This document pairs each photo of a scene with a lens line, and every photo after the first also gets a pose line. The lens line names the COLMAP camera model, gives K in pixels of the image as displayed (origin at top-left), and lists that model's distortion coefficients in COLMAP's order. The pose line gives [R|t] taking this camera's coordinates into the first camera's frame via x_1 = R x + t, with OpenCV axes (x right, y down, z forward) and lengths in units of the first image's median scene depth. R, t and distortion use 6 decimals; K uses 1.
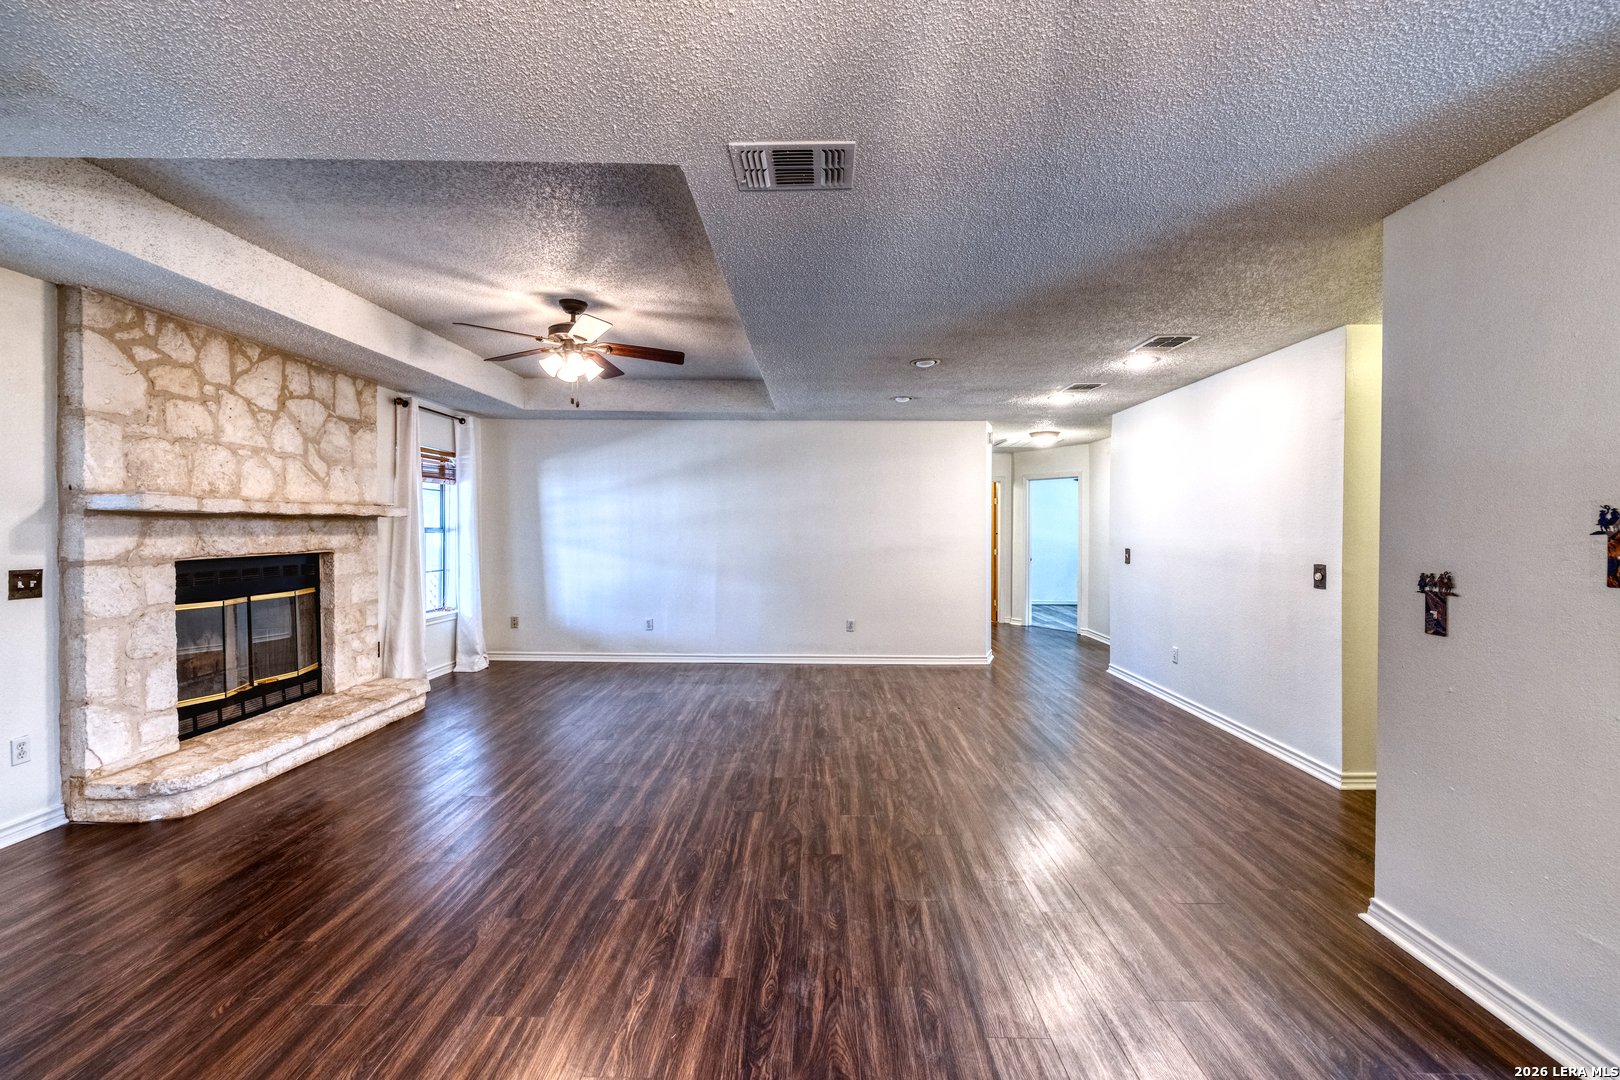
lens RADIAL K [[680.5, 0, 811.6], [0, 680.5, 531.9], [0, 0, 1]] dist [-0.000444, -0.000492]
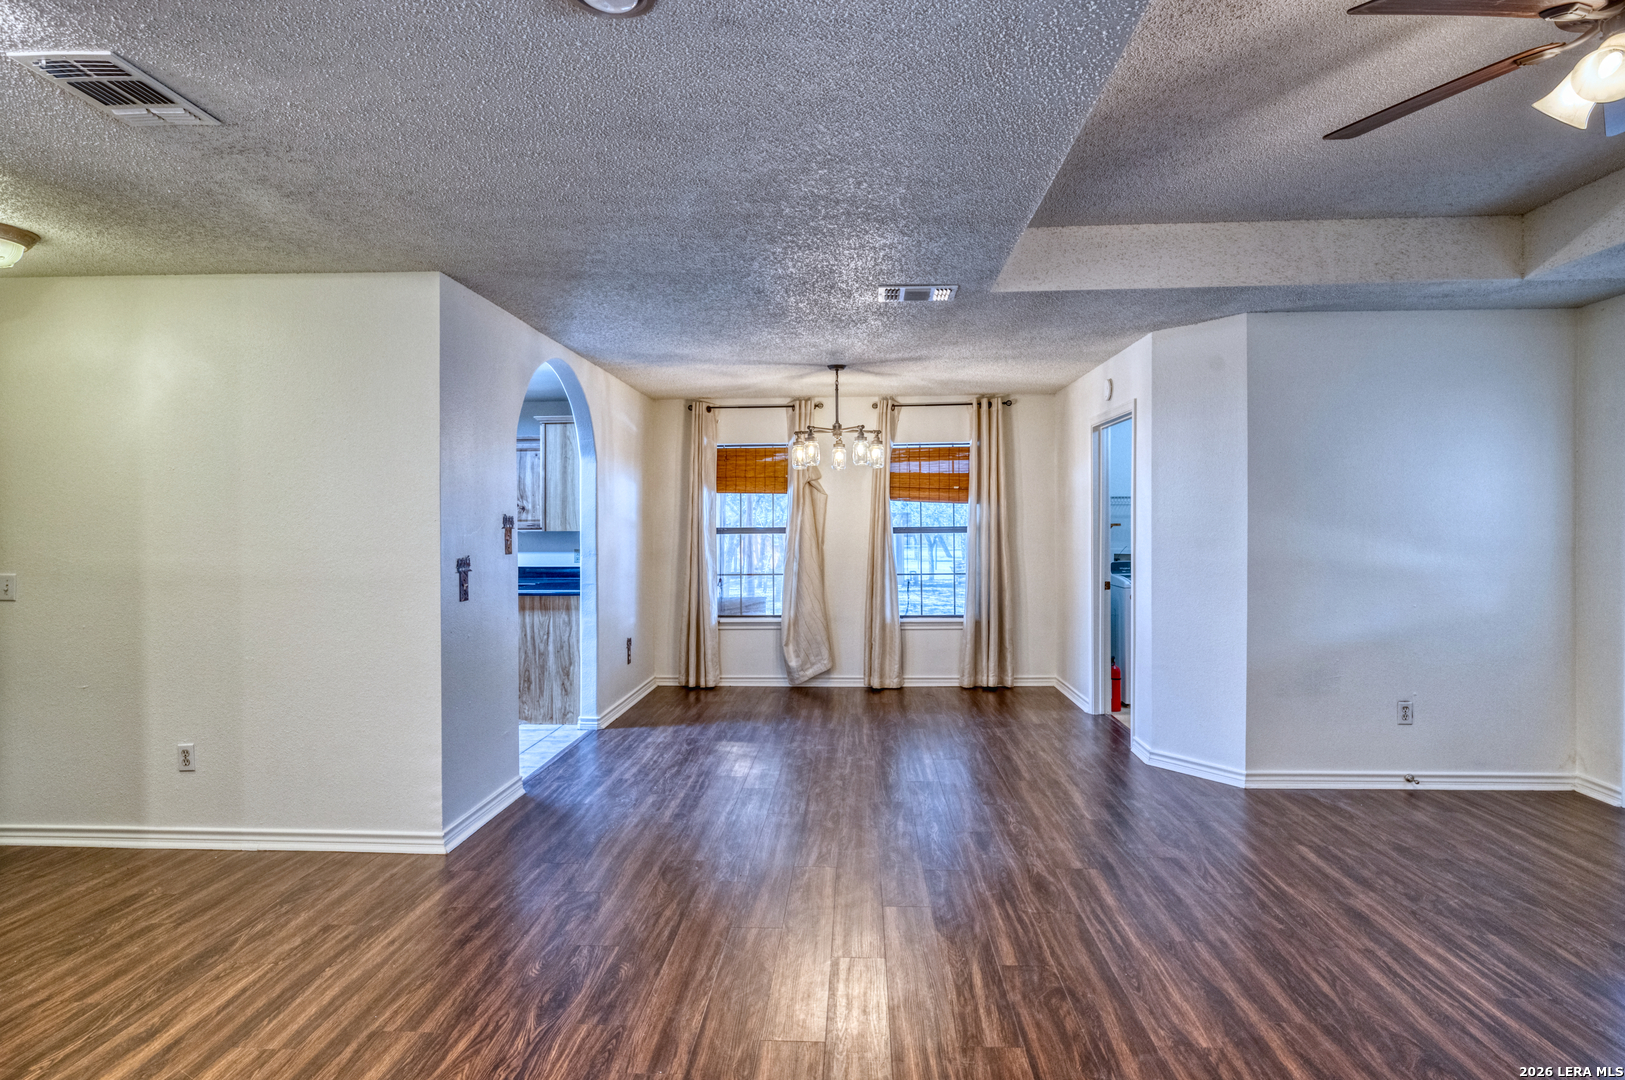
lens RADIAL K [[889.9, 0, 831.2], [0, 889.9, 538.1], [0, 0, 1]] dist [-0.001557, -0.000090]
pose [[-0.999729, -0.001722, 0.023228, 0.062186], [-0.001254, 0.999796, 0.020158, -0.008817], [-0.023258, 0.020124, -0.999527, 1.527651]]
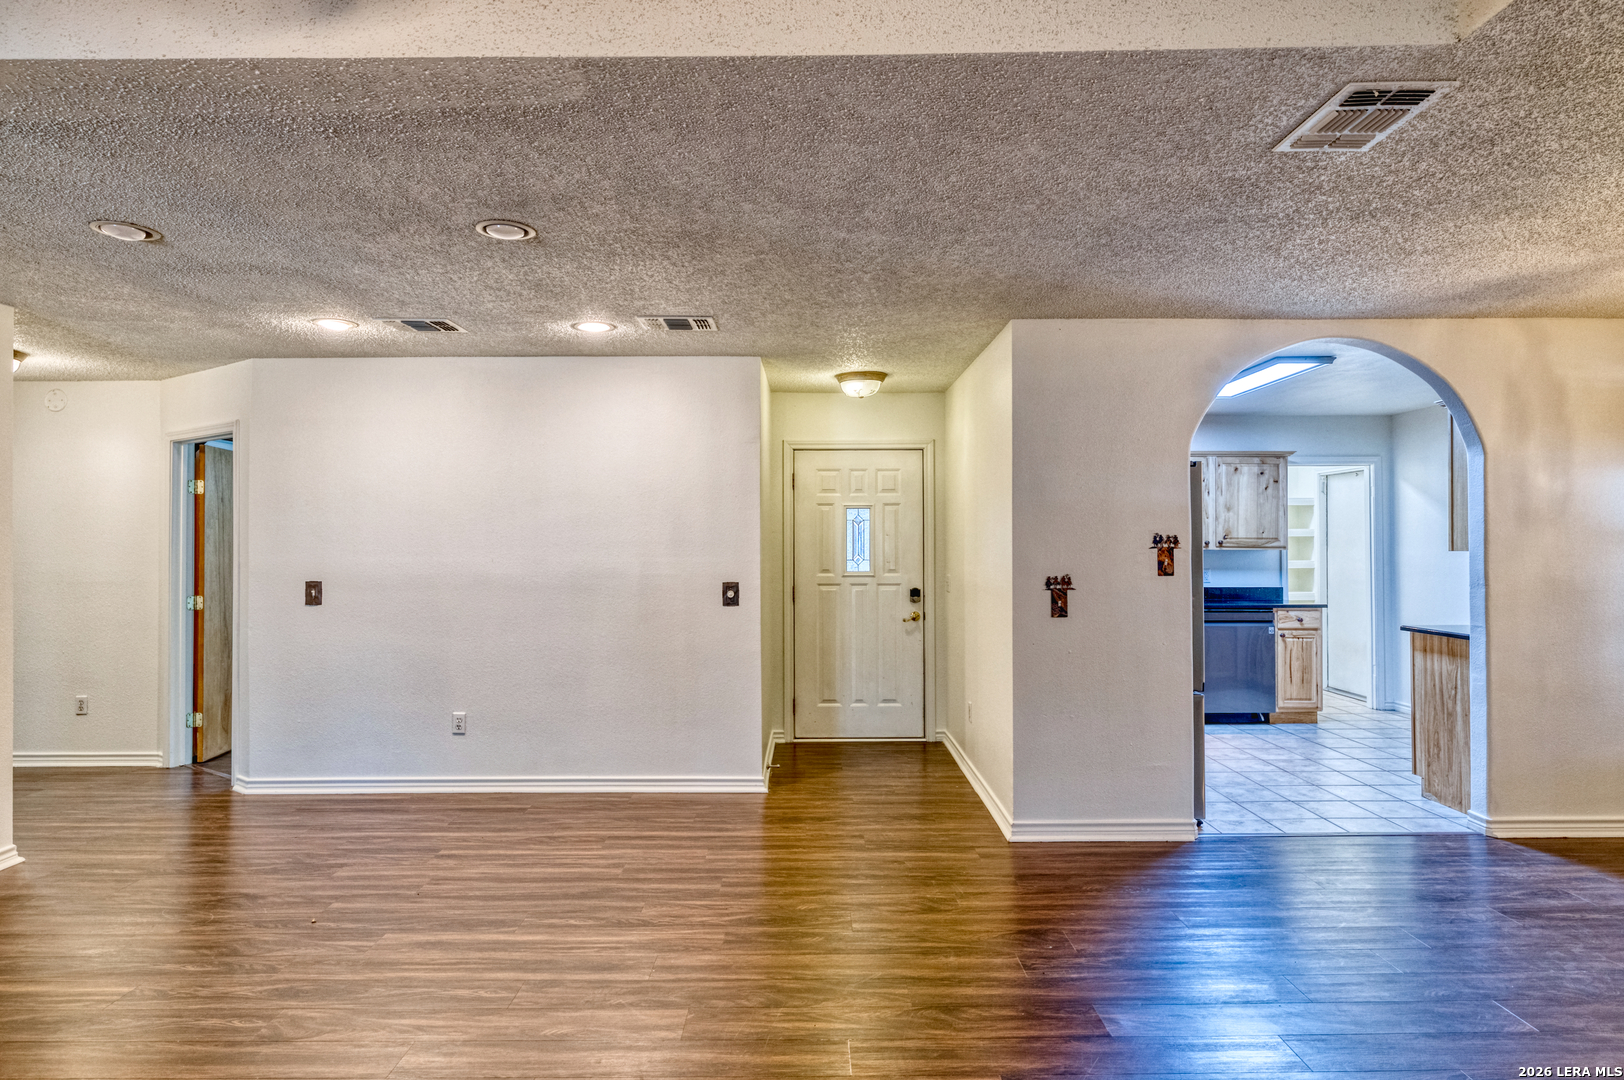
lens RADIAL K [[888.7, 0, 812.0], [0, 888.7, 540.0], [0, 0, 1]] dist [0.000904, -0.000128]
pose [[-0.017271, 0.004272, 0.999842, -0.551430], [0.011331, 0.999927, -0.004077, -0.008684], [-0.999787, 0.011259, -0.017318, 0.851653]]
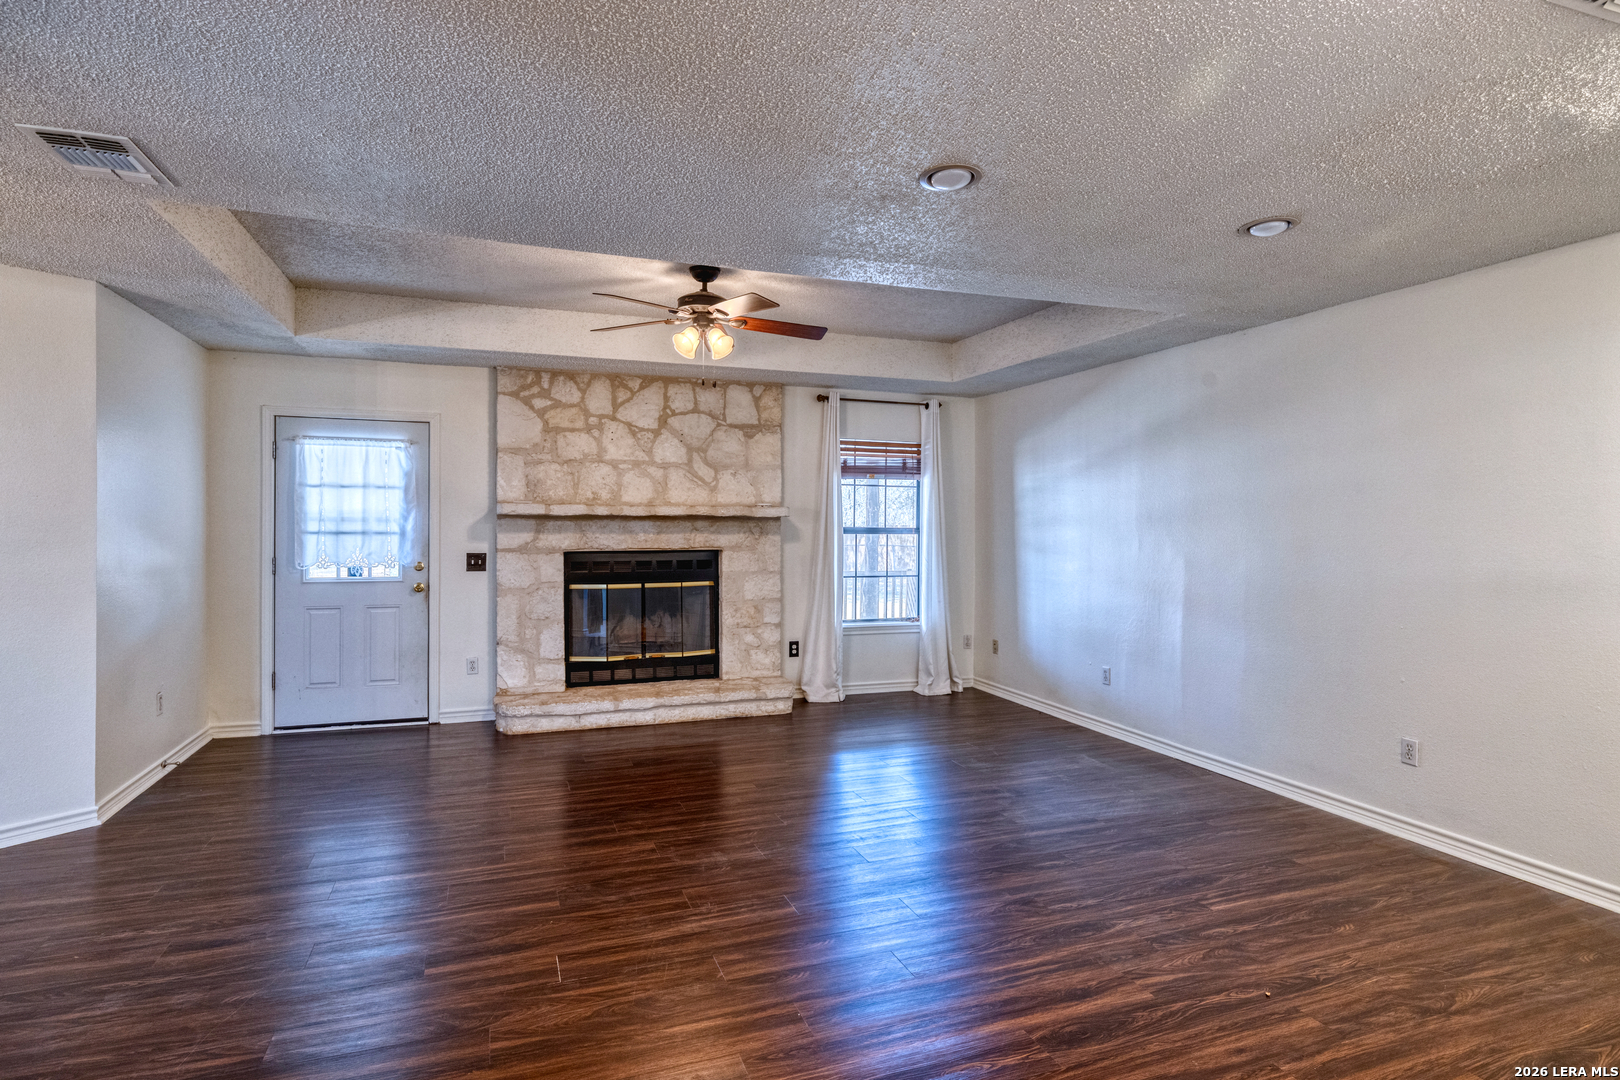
lens RADIAL K [[858.9, 0, 808.8], [0, 858.9, 532.7], [0, 0, 1]] dist [0.000301, -0.000154]
pose [[0.359519, 0.005073, -0.933124, 0.752750], [-0.009276, 0.999955, 0.001862, -0.002059], [0.933092, 0.007986, 0.359550, 0.758161]]
